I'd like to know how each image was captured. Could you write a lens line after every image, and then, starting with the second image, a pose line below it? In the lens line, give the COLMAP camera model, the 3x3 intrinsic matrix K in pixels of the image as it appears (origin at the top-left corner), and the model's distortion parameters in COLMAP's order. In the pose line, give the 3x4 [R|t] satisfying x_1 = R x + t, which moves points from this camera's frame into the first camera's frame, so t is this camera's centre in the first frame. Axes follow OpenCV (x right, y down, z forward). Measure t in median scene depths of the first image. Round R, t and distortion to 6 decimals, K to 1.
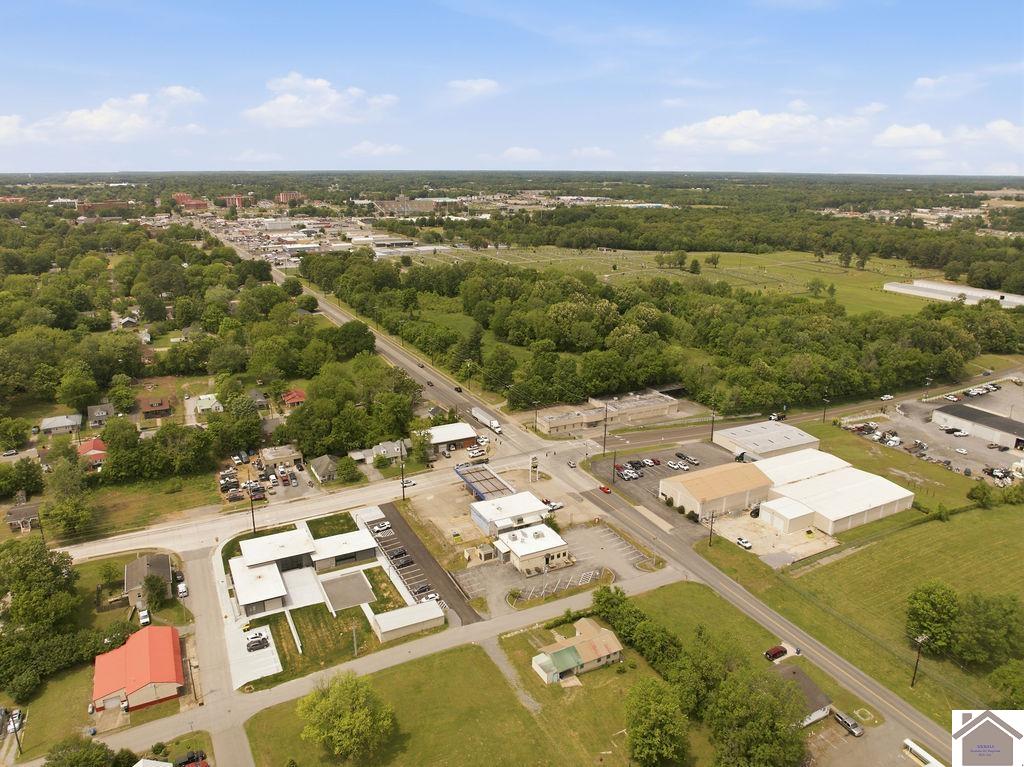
lens RADIAL K [[721.9, 0, 512.0], [0, 721.9, 383.5], [0, 0, 1]] dist [-0.035864, -0.004202]
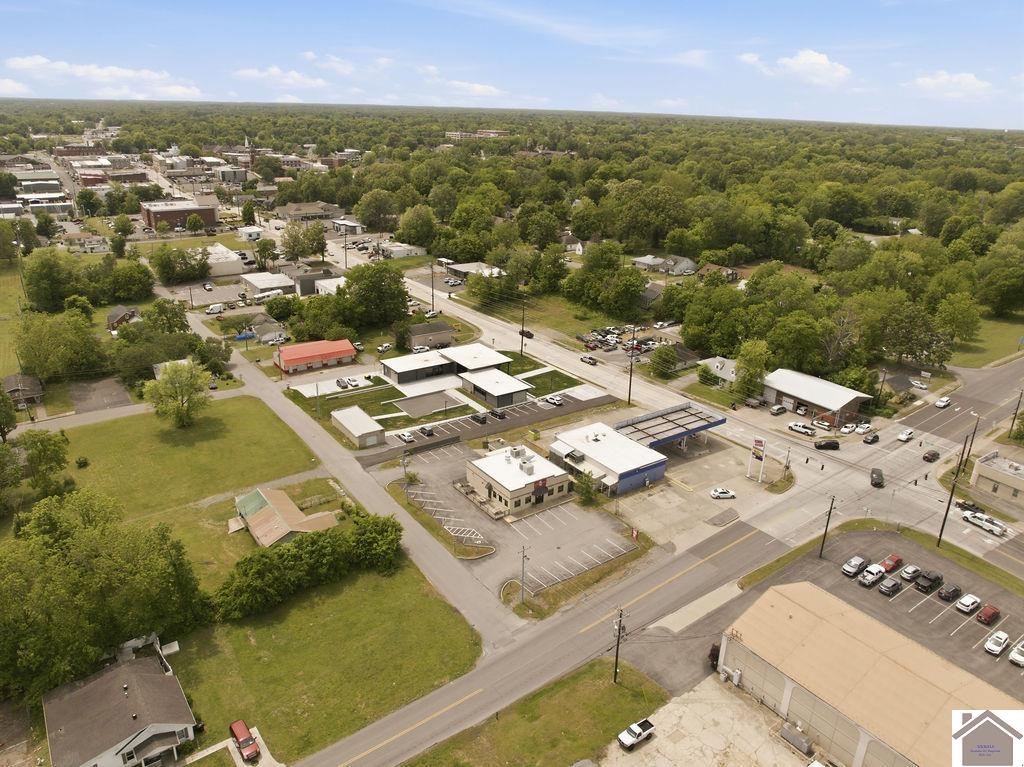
lens RADIAL K [[721.9, 0, 512.0], [0, 721.9, 383.5], [0, 0, 1]] dist [-0.035864, -0.004202]
pose [[0.142319, 0.359989, -0.922037, 0.636825], [-0.310988, 0.900611, 0.303622, -0.065913], [0.939698, 0.243531, 0.240127, 0.802346]]
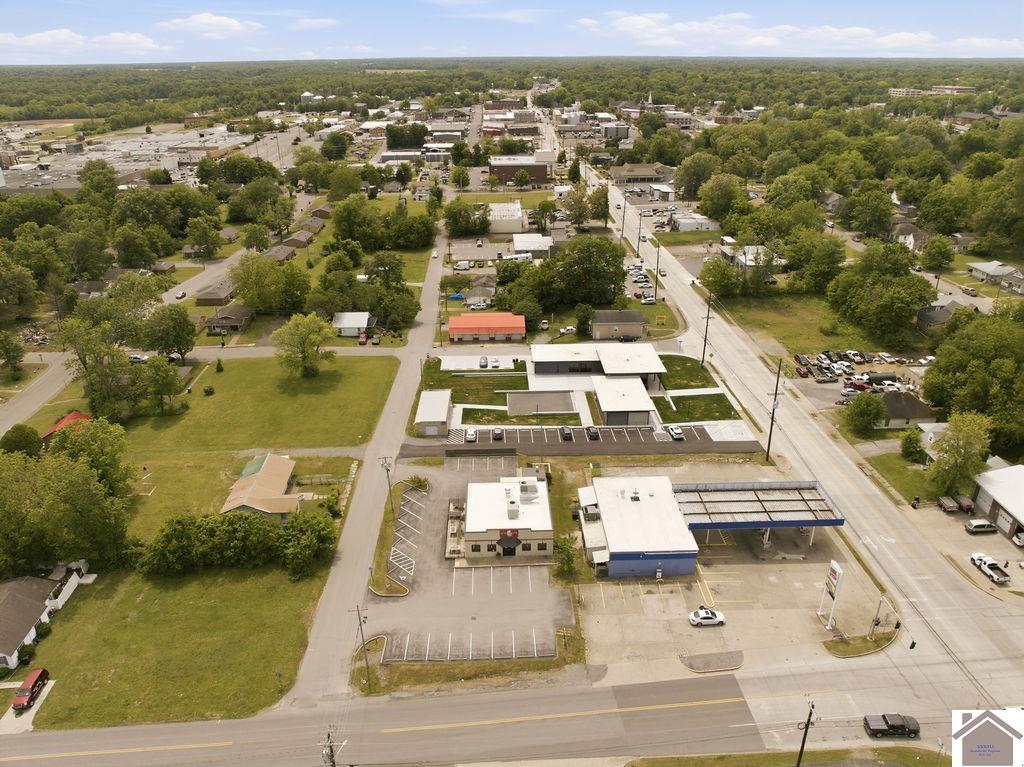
lens RADIAL K [[721.9, 0, 512.0], [0, 721.9, 383.5], [0, 0, 1]] dist [-0.035864, -0.004202]
pose [[-0.430048, 0.379368, -0.819231, 0.462086], [-0.251633, 0.821099, 0.512326, -0.160897], [0.867029, 0.426470, -0.257650, 1.102778]]
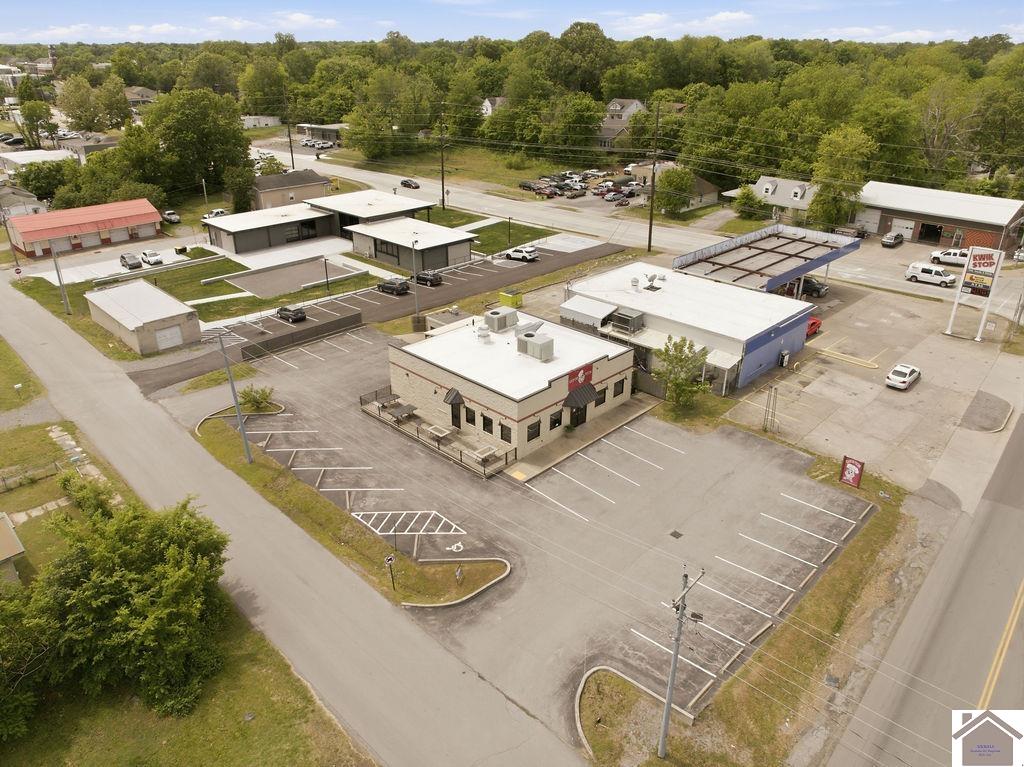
lens RADIAL K [[721.9, 0, 512.0], [0, 721.9, 383.5], [0, 0, 1]] dist [-0.035864, -0.004202]
pose [[0.315952, 0.408188, -0.856479, 0.284559], [-0.275979, 0.903227, 0.328660, 0.131601], [0.907750, 0.132530, 0.398028, 0.878616]]
